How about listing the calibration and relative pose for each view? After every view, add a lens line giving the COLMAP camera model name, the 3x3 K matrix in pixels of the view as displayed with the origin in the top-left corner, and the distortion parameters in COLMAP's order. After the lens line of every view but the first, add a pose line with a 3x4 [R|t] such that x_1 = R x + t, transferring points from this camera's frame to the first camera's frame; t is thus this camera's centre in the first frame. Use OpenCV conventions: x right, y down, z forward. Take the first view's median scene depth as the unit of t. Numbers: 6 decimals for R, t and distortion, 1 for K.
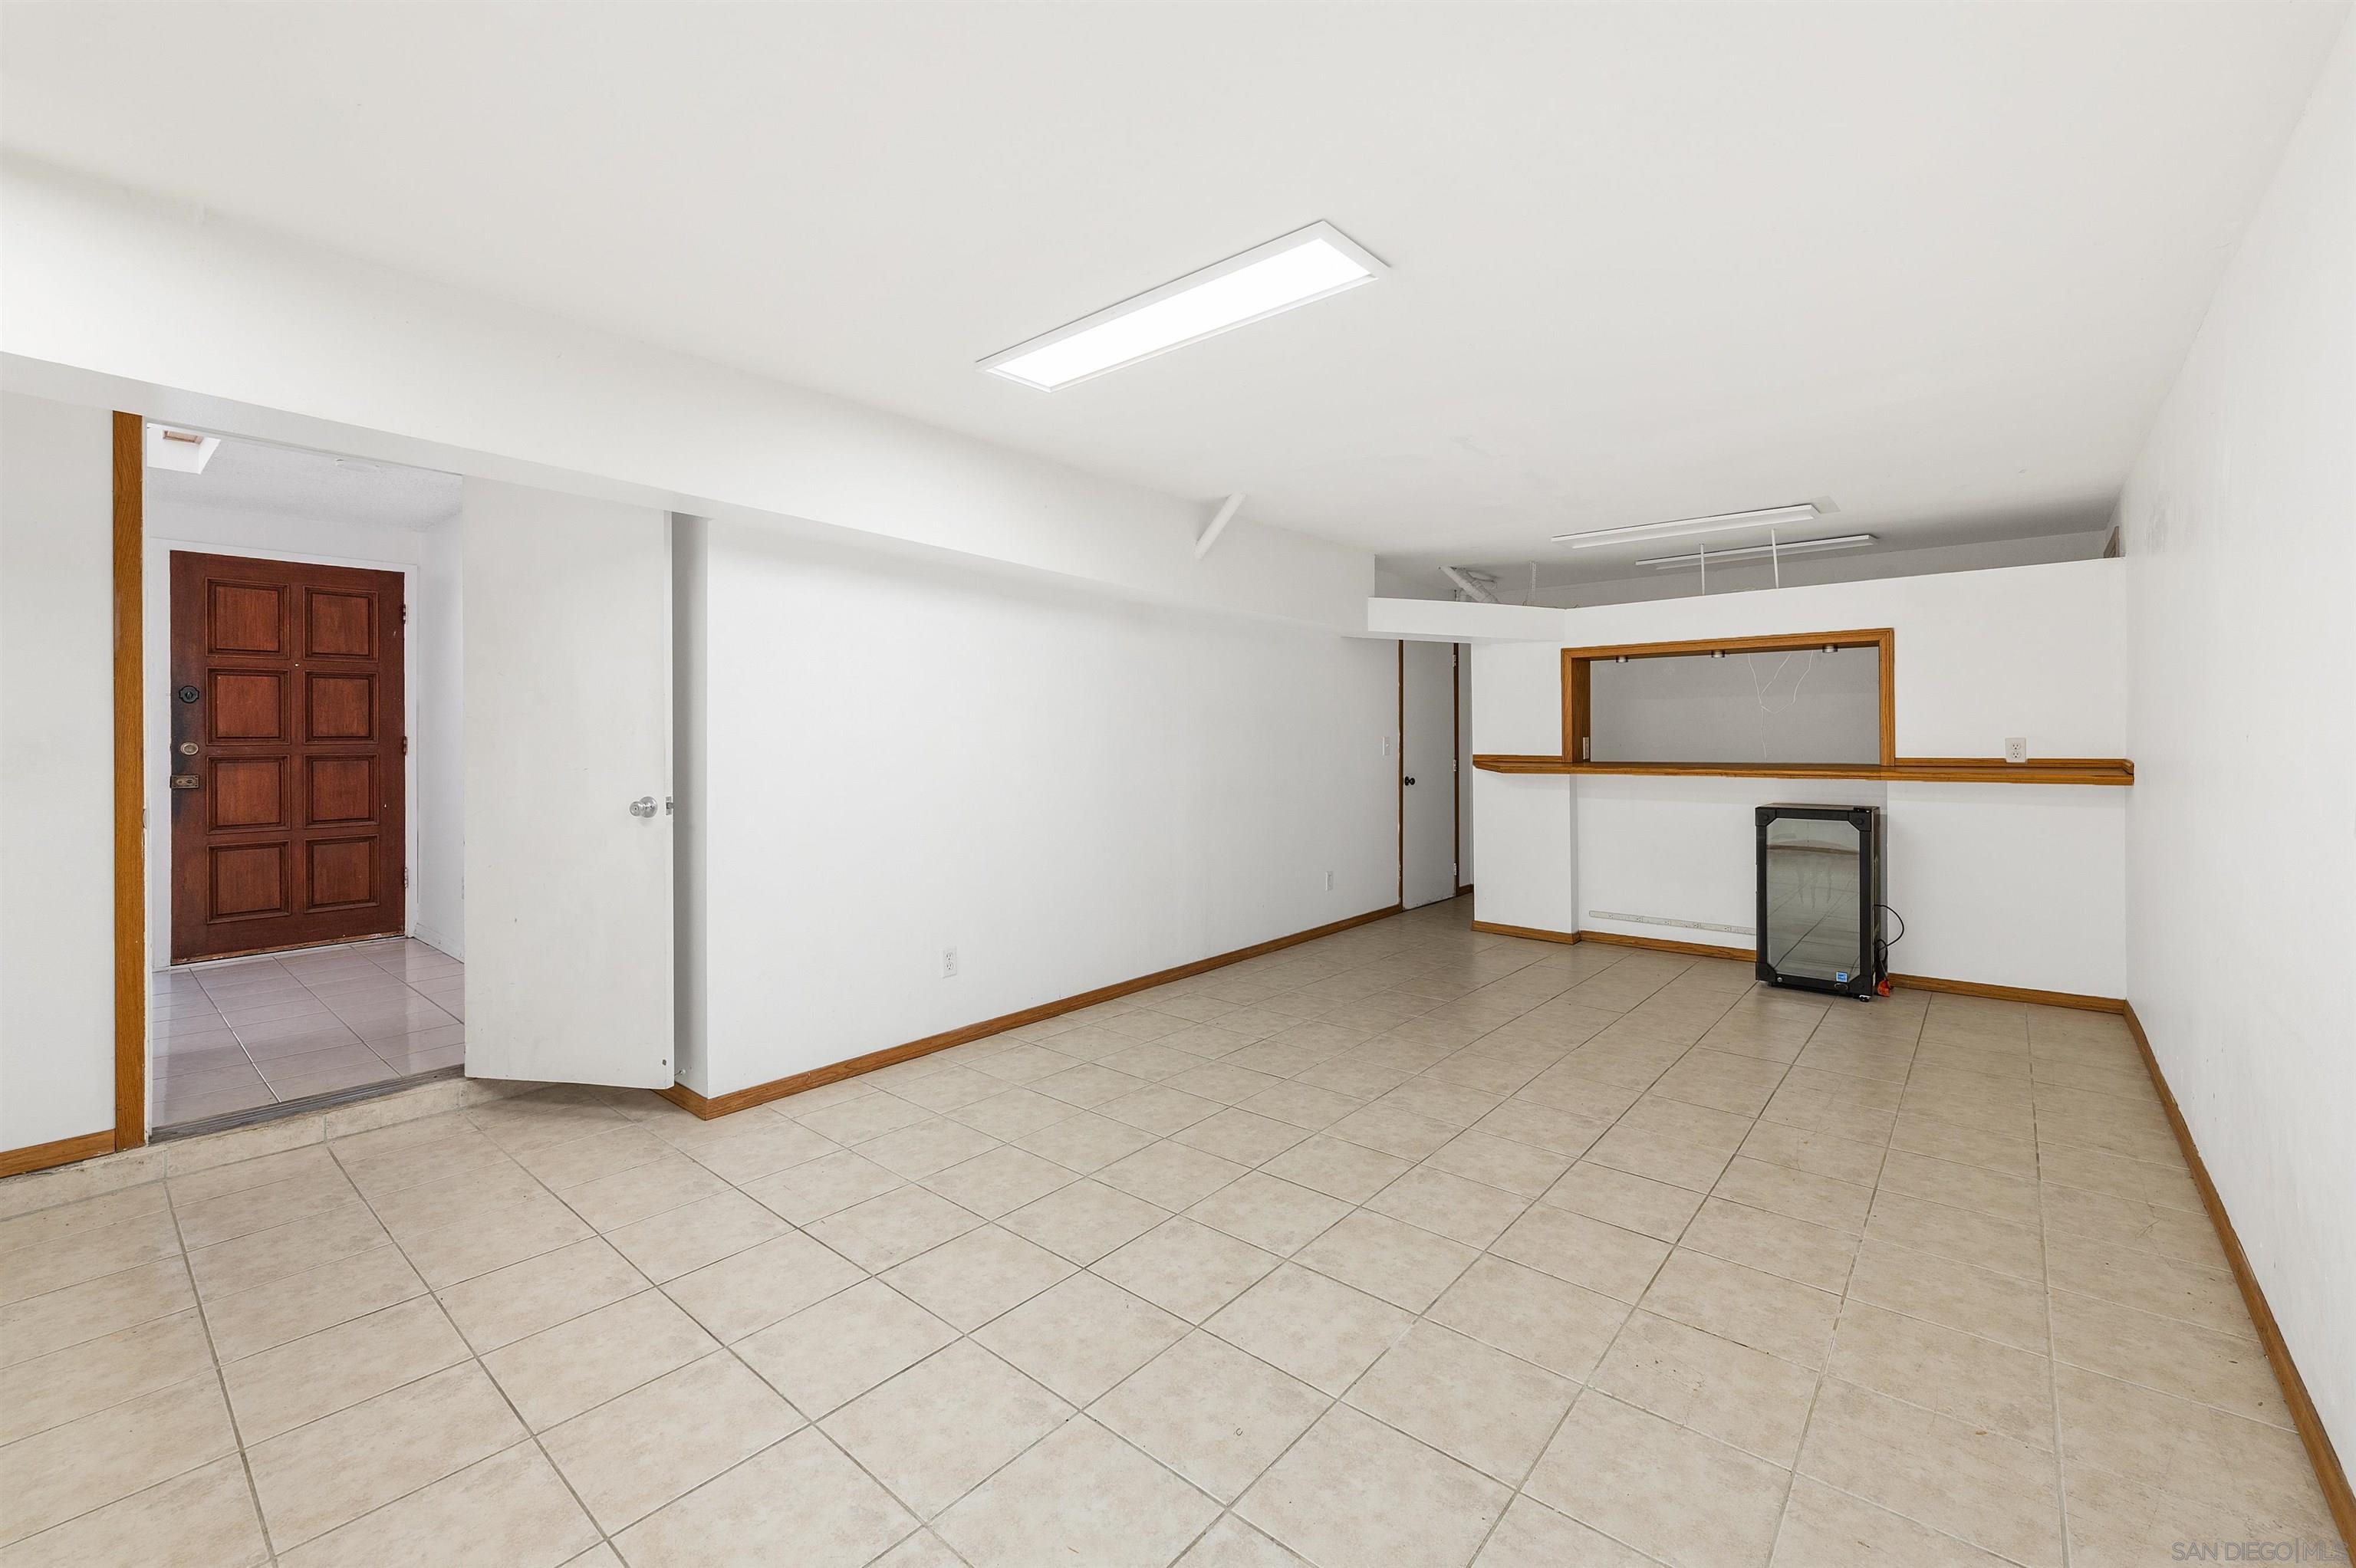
lens RADIAL K [[969.1, 0, 1168.4], [0, 969.1, 732.1], [0, 0, 1]] dist [0.001813, -0.000682]
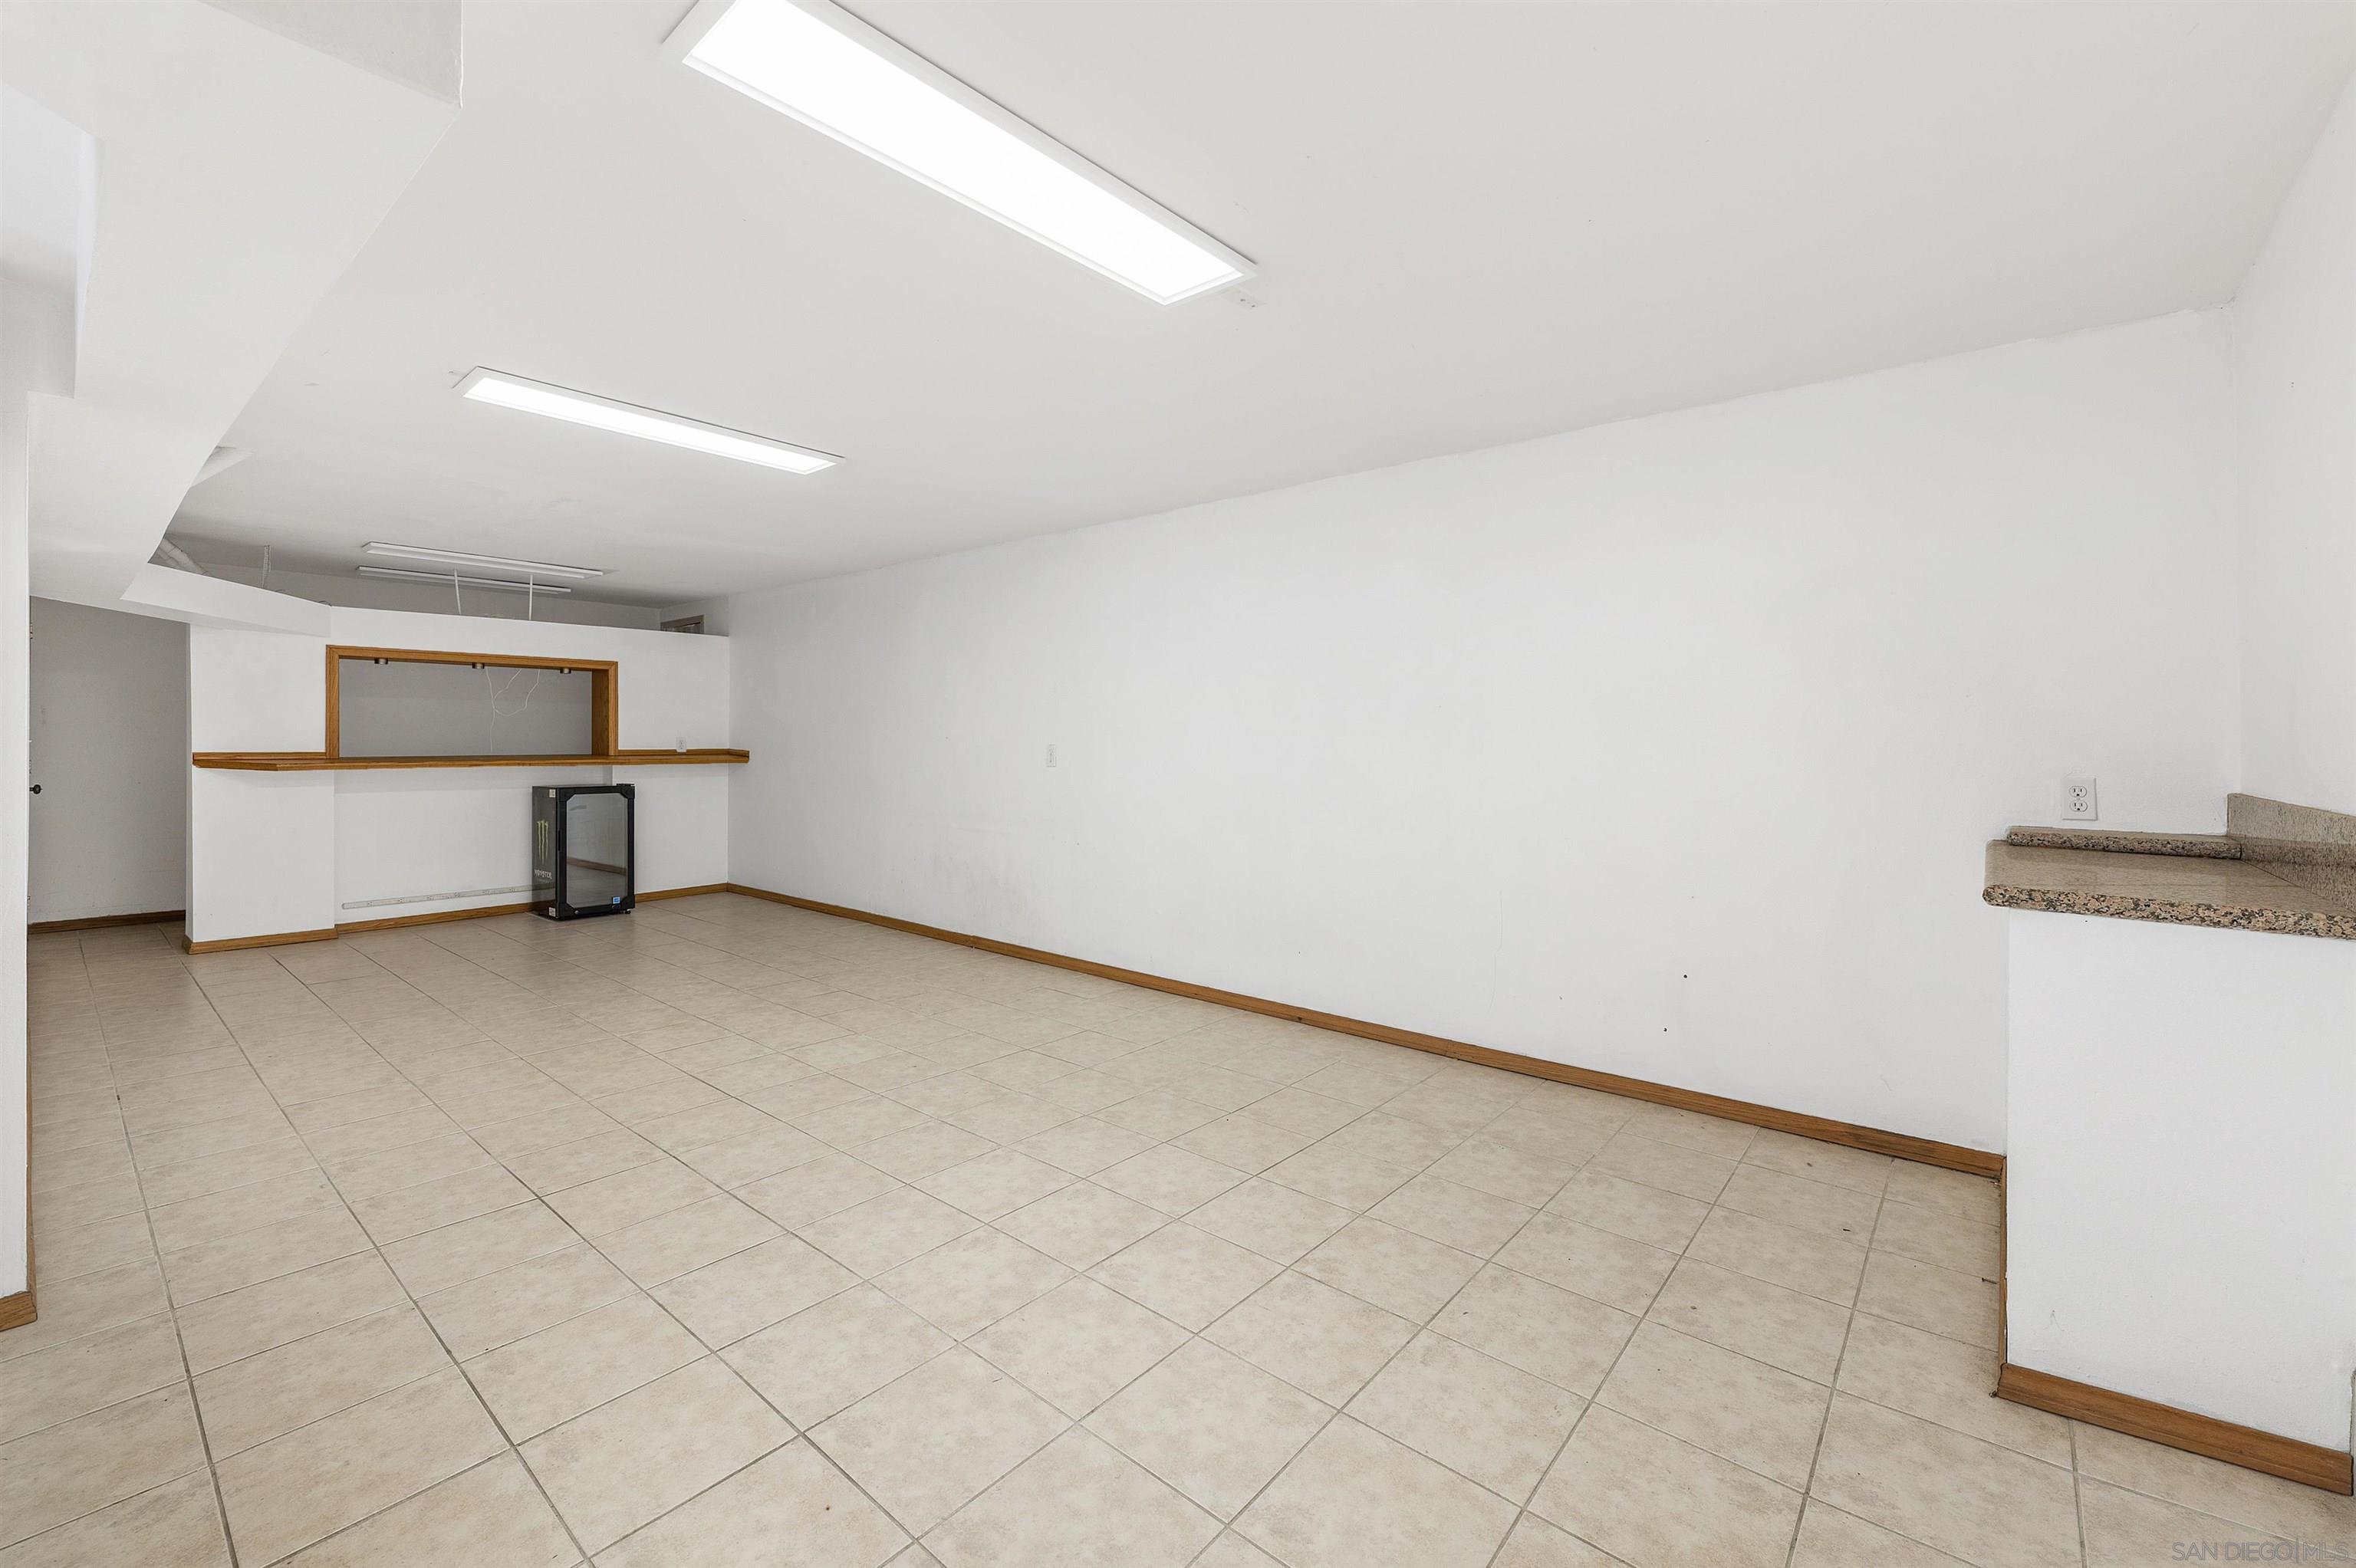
lens RADIAL K [[969.1, 0, 1179.6], [0, 969.1, 761.4], [0, 0, 1]] dist [0.001813, -0.000682]
pose [[-0.009885, -0.018510, 0.999780, -1.745298], [-0.013385, 0.999742, 0.018377, 0.011616], [-0.999862, -0.013201, -0.010130, 0.392062]]
